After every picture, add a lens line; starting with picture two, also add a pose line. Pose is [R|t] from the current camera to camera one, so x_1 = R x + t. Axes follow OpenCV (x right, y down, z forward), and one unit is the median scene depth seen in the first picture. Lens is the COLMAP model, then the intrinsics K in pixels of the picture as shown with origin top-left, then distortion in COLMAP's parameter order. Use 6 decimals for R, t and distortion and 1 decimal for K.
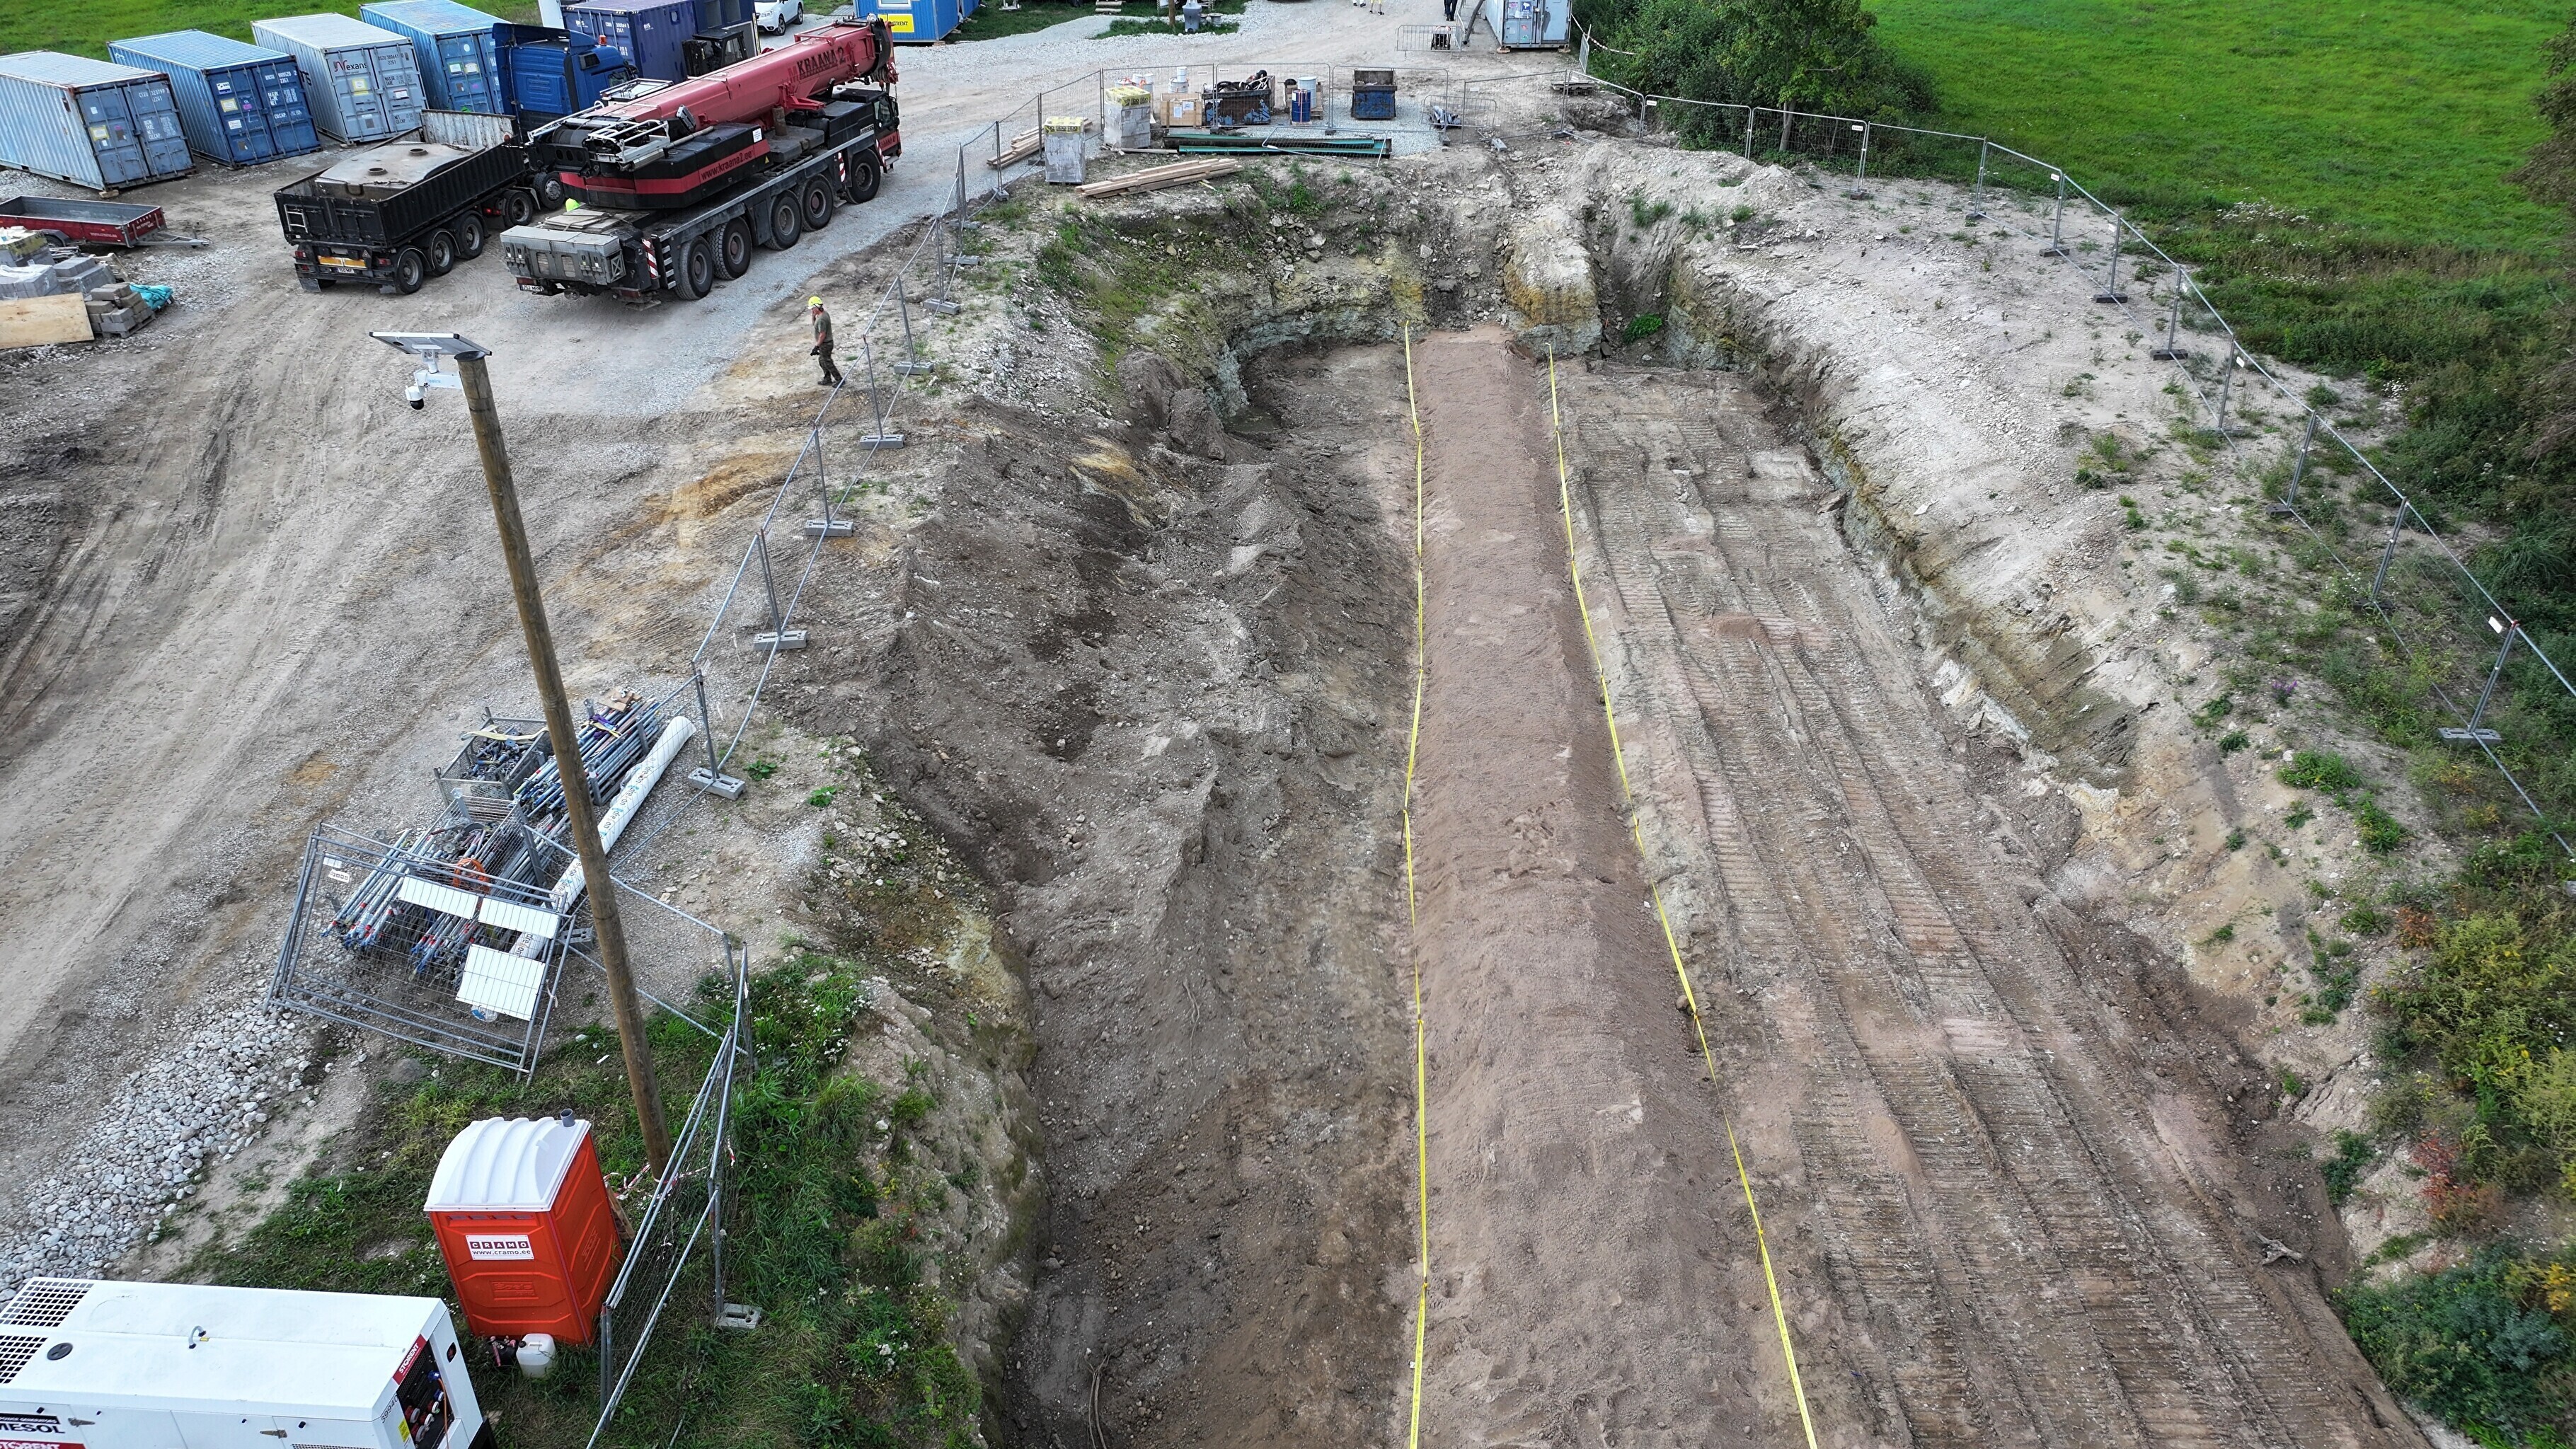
lens RADIAL K [[1791.6, 0, 1289.2], [0, 1791.6, 724.4], [0, 0, 1]] dist [-0.000544, -0.000503]
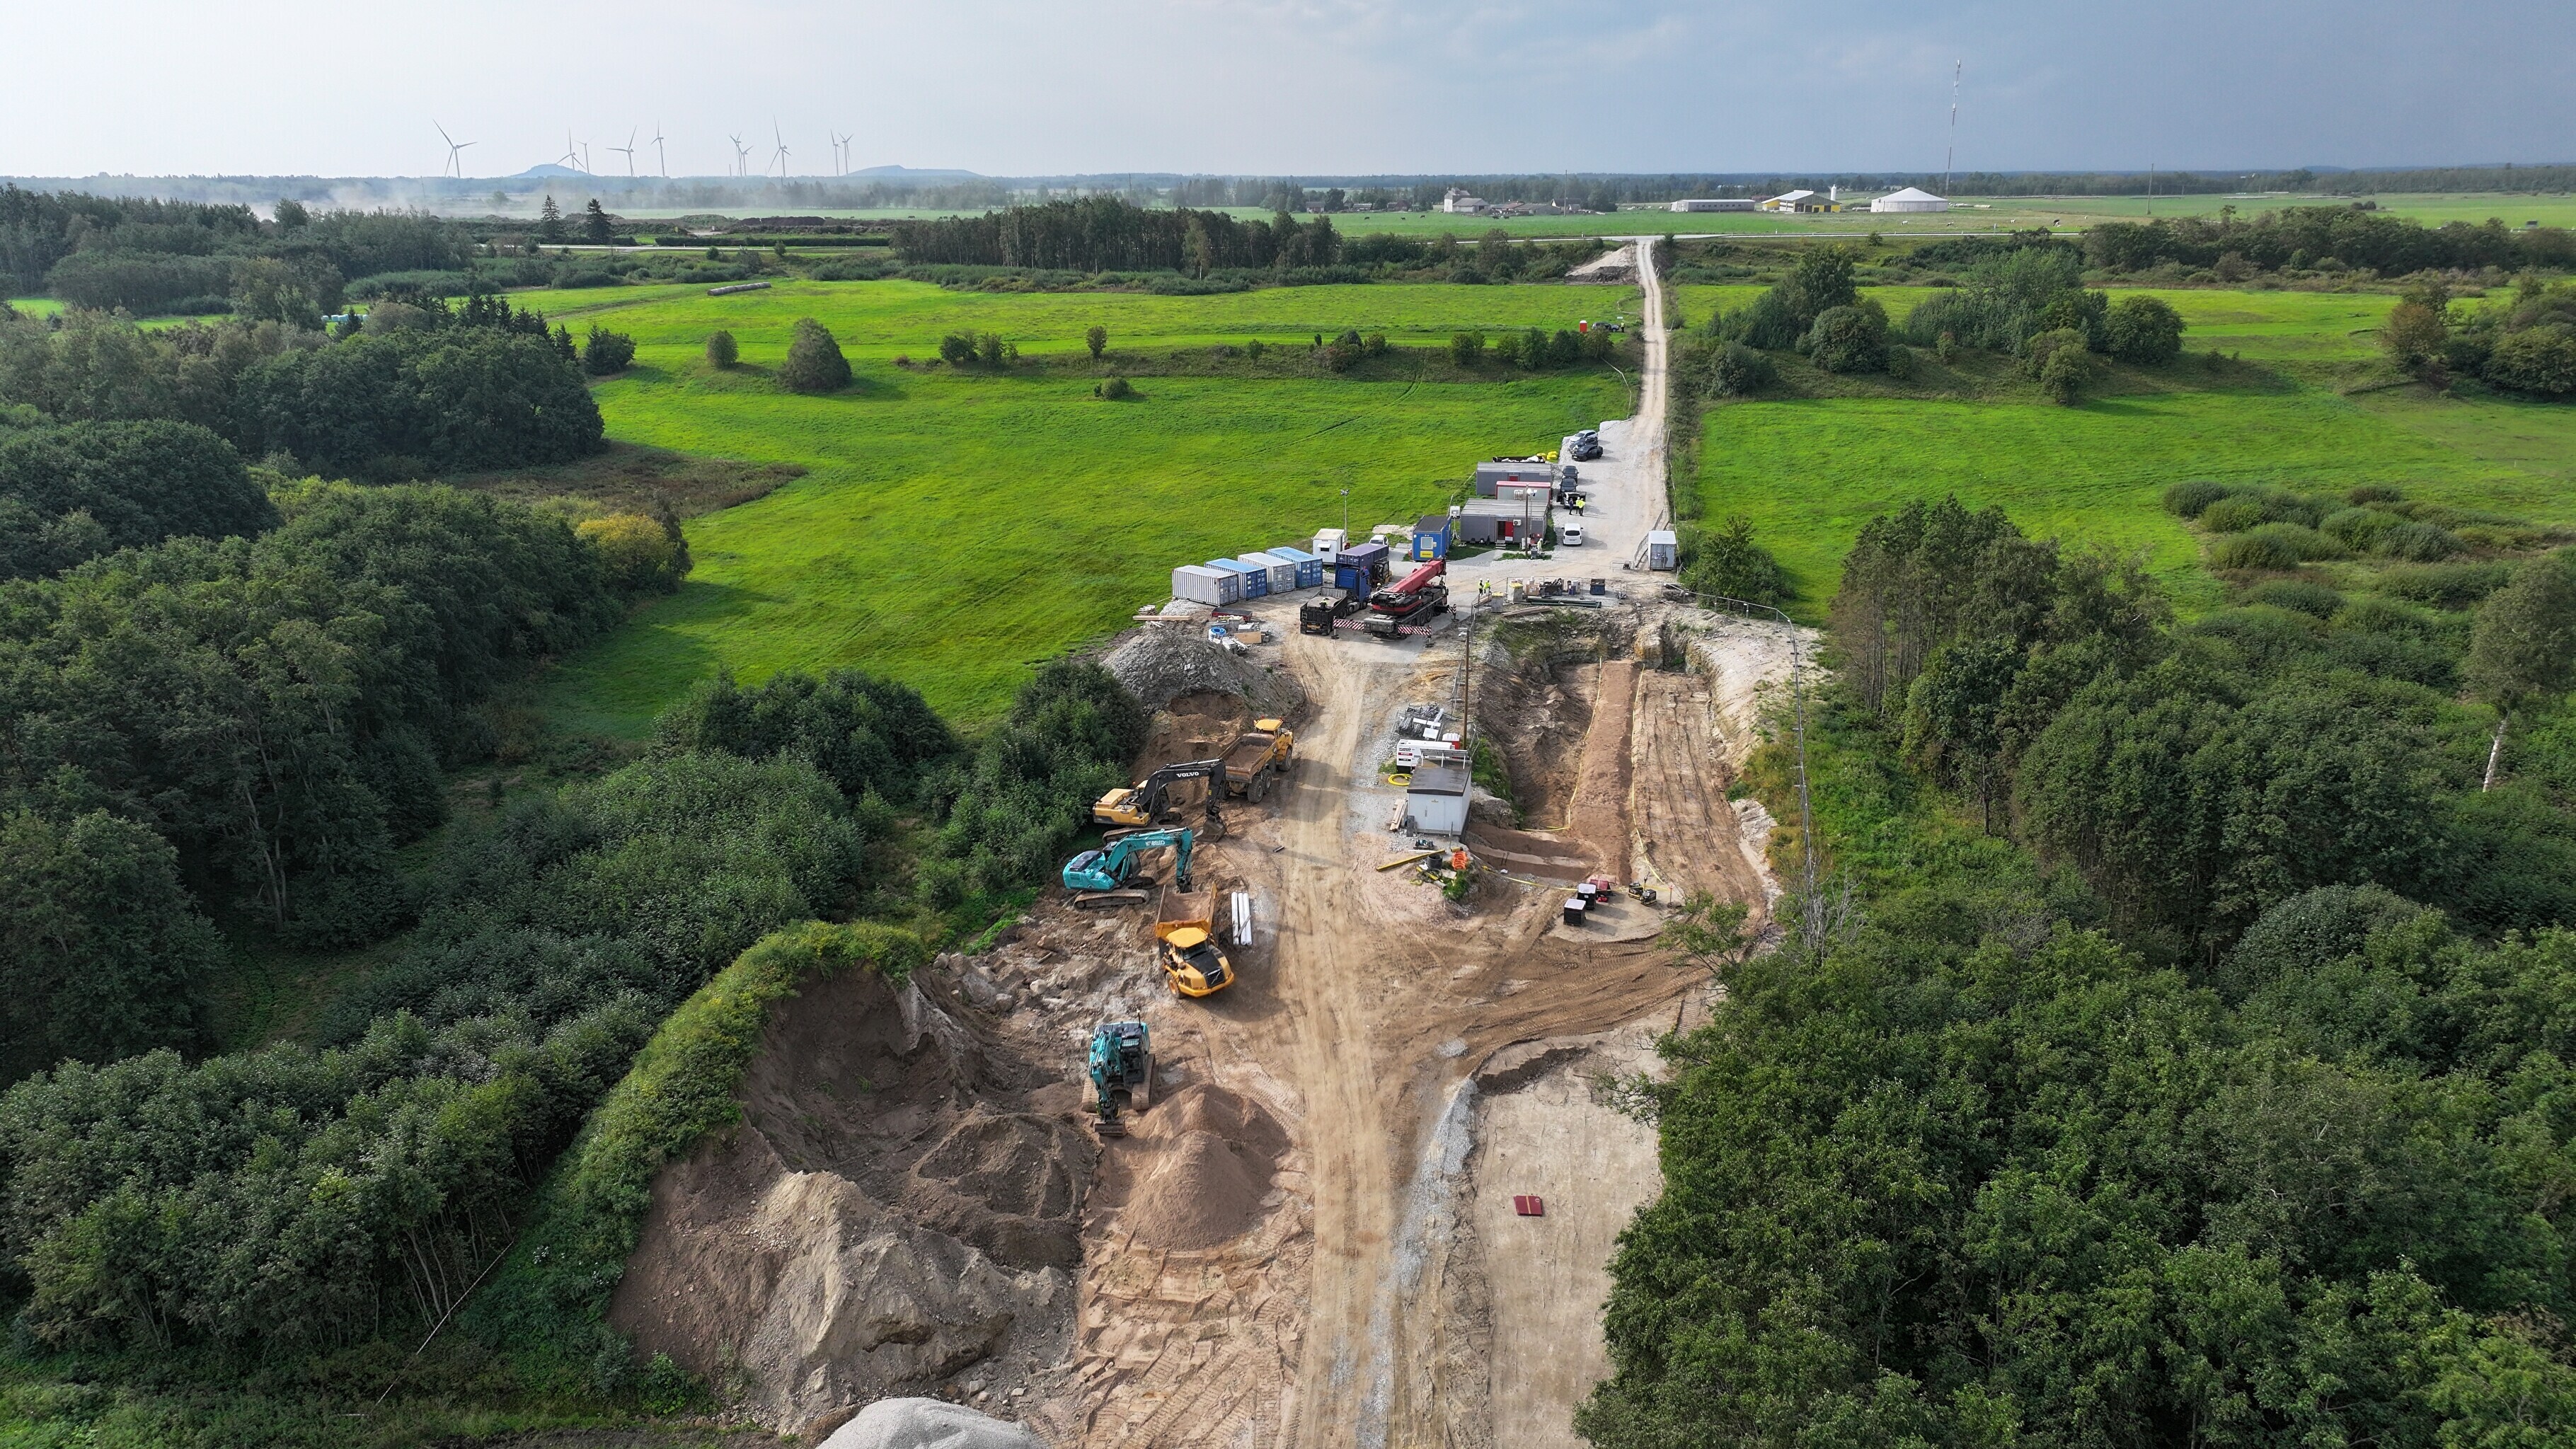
lens RADIAL K [[1791.6, 0, 1287.3], [0, 1791.6, 725.6], [0, 0, 1]] dist [-0.000544, -0.000503]
pose [[0.986276, 0.044013, -0.159132, 0.028641], [-0.078681, 0.972628, -0.218641, 0.705285], [0.145153, 0.228161, 0.962743, -2.362206]]
